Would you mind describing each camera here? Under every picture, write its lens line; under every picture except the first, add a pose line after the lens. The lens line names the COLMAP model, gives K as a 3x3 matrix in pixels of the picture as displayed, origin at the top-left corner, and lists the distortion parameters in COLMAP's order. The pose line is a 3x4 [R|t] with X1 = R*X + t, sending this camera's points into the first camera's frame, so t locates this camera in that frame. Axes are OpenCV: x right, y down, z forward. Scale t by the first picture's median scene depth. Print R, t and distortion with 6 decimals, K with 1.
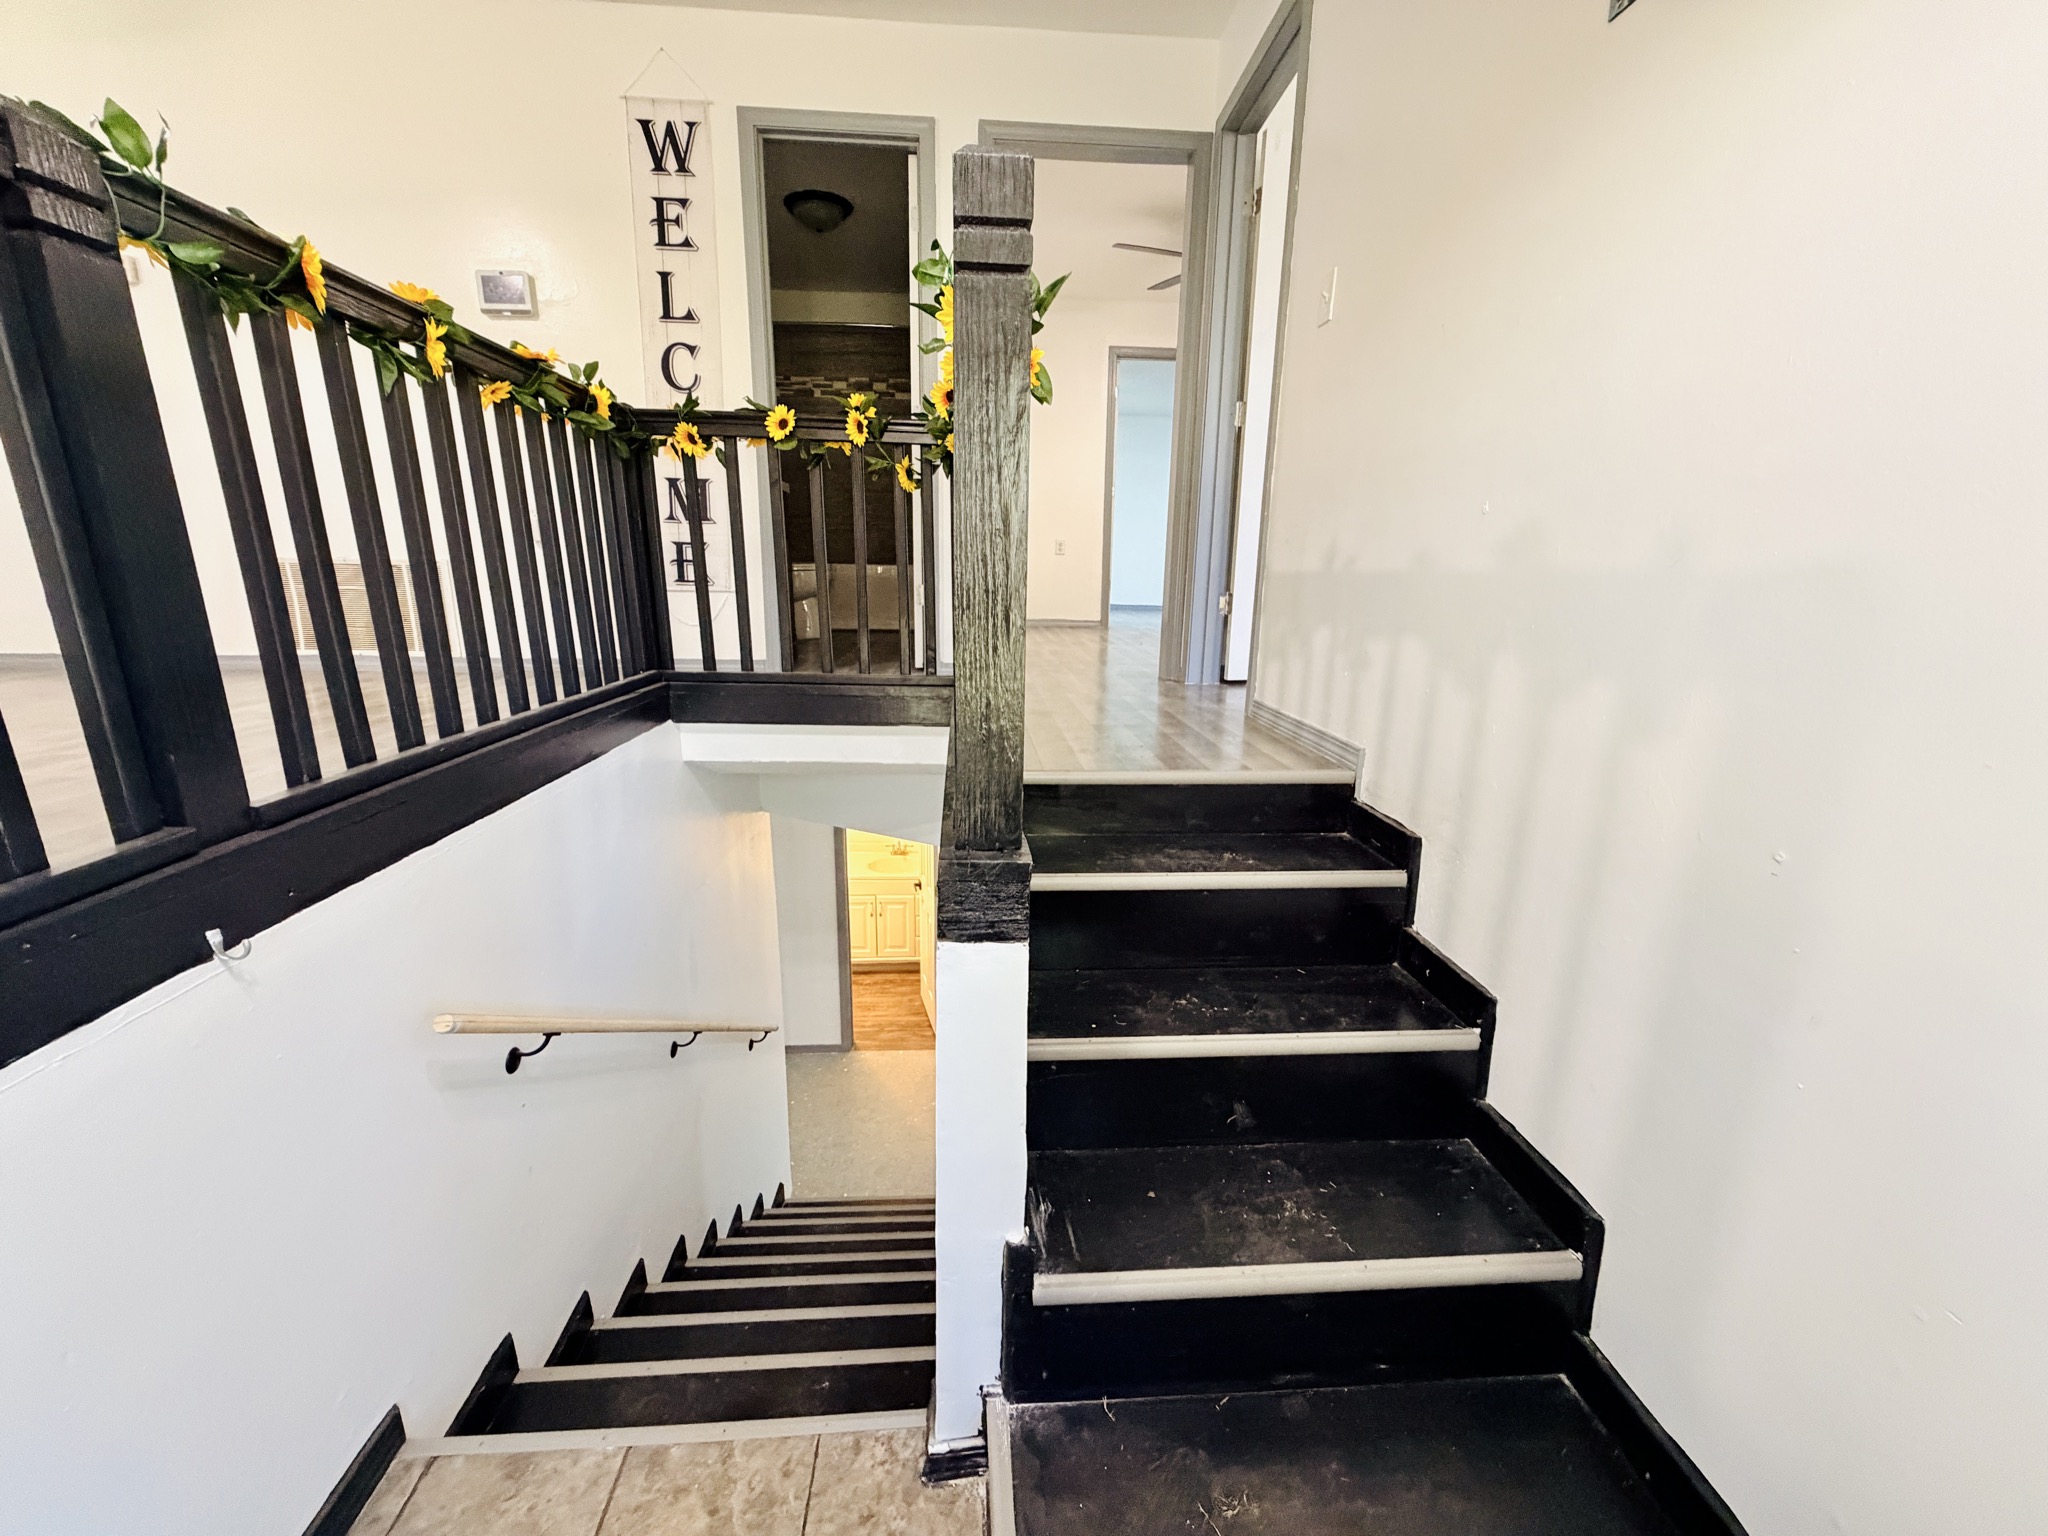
lens RADIAL K [[812.4, 0, 1026.6], [0, 812.4, 768.0], [0, 0, 1]] dist [0.003325, -0.000325]
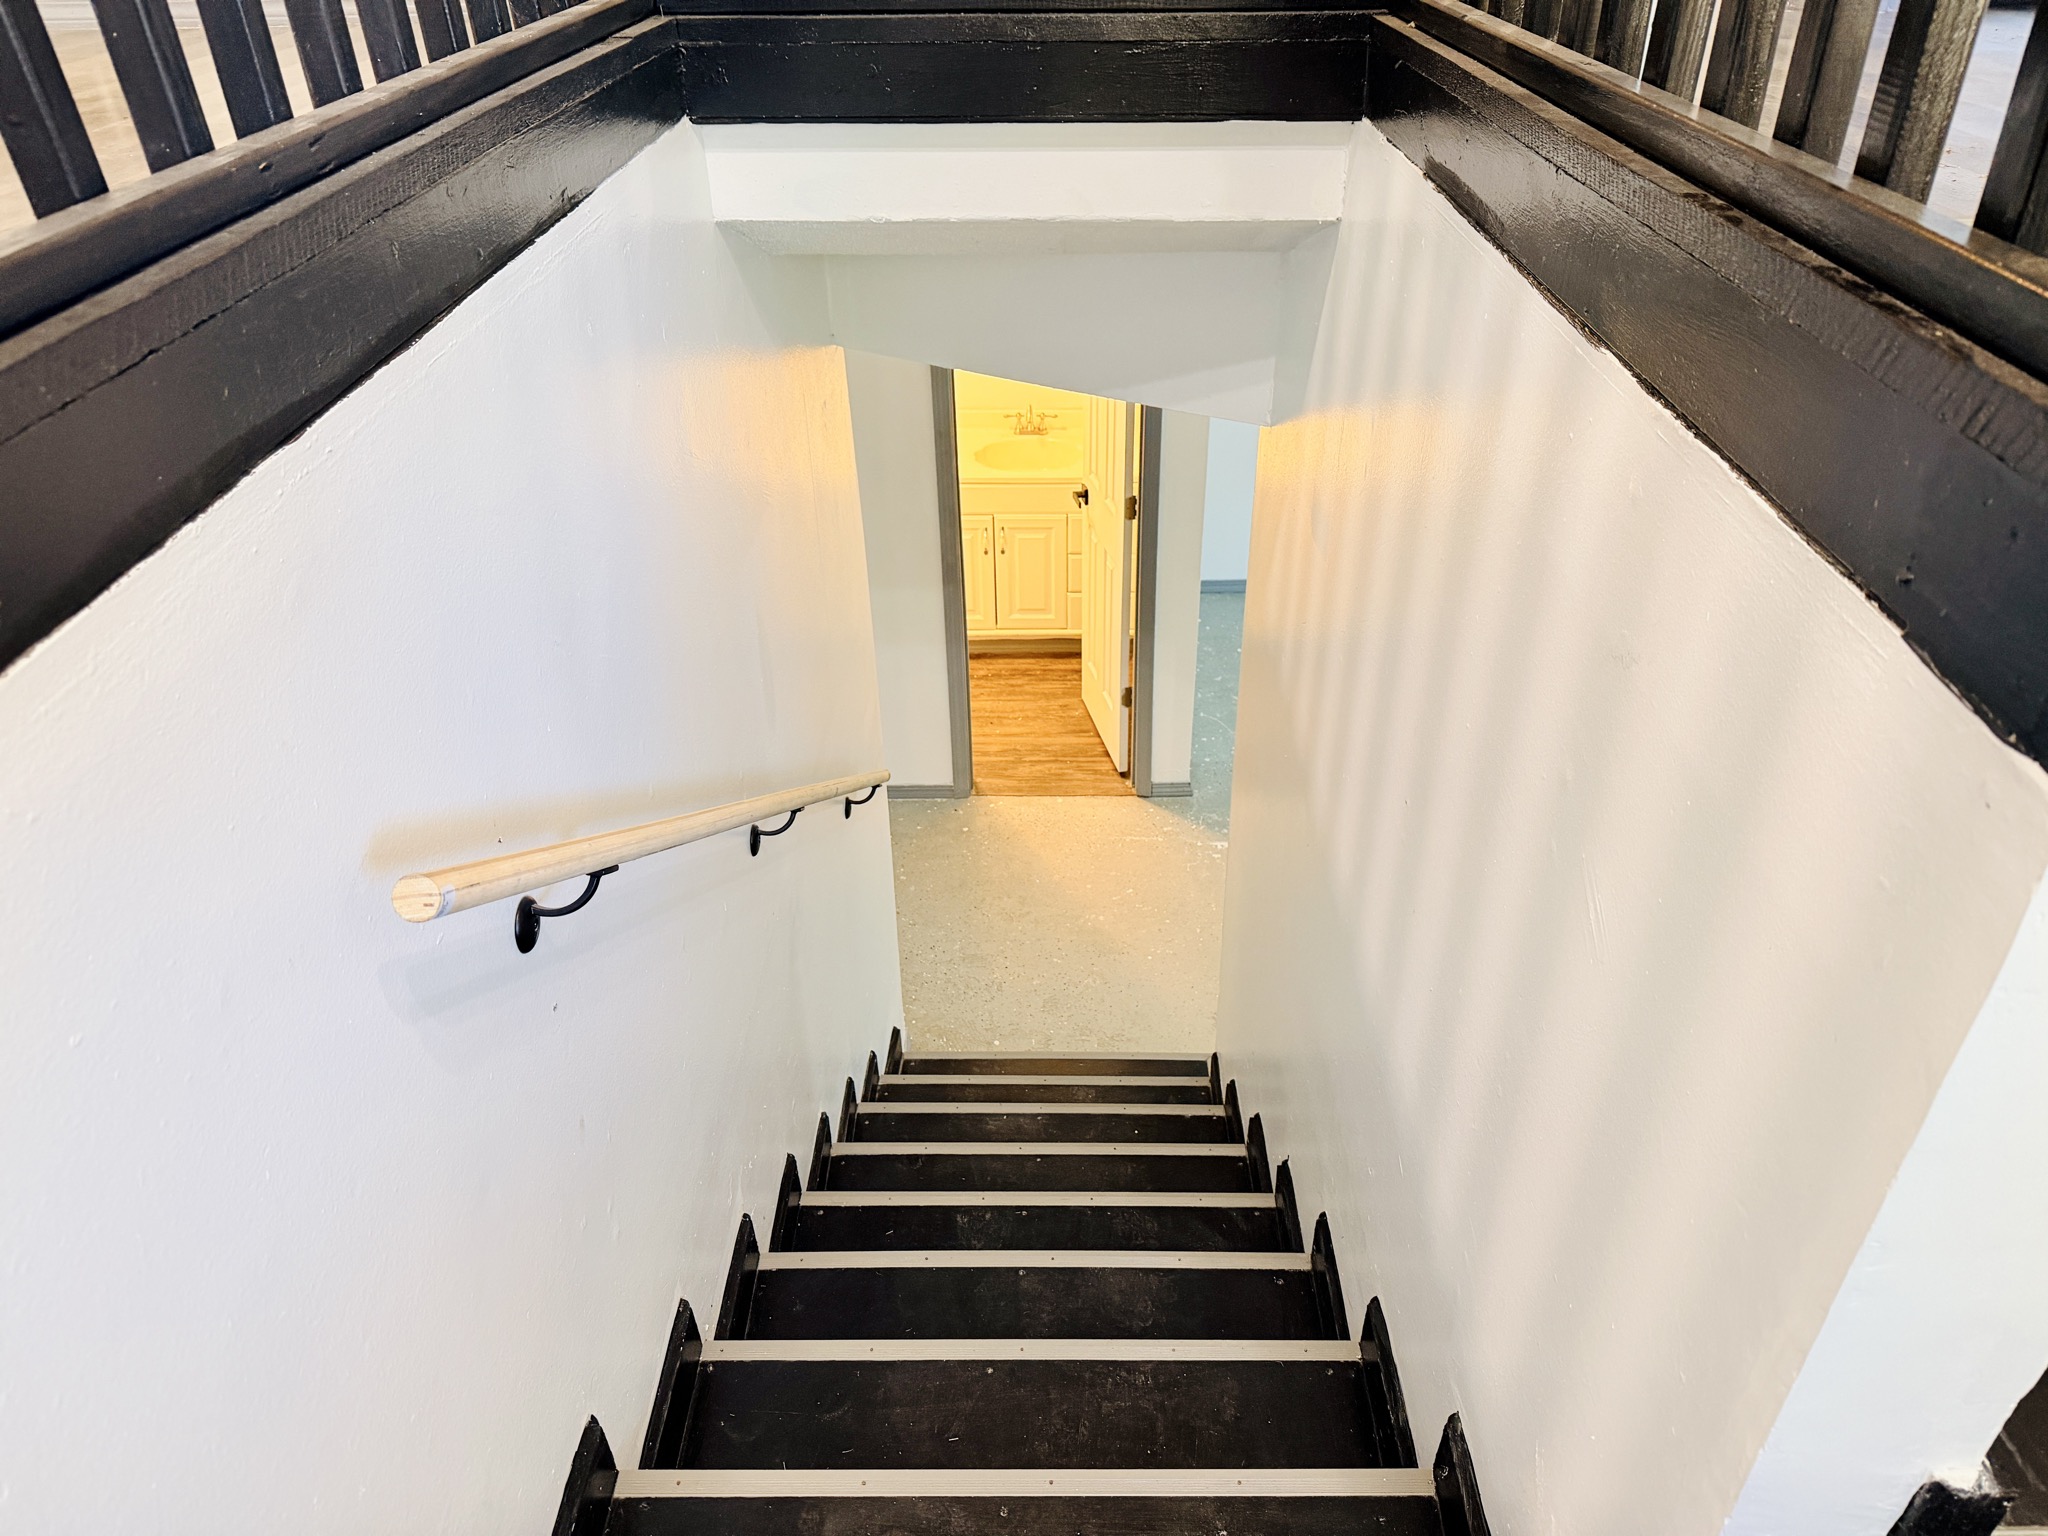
lens RADIAL K [[1401.4, 0, 1038.2], [0, 1401.4, 772.5], [0, 0, 1]] dist [0.022218, -0.021546]
pose [[0.997364, 0.024721, -0.068219, -0.115136], [0.000202, 0.939225, 0.343301, 0.005207], [0.072560, -0.342410, 0.936745, 0.124271]]
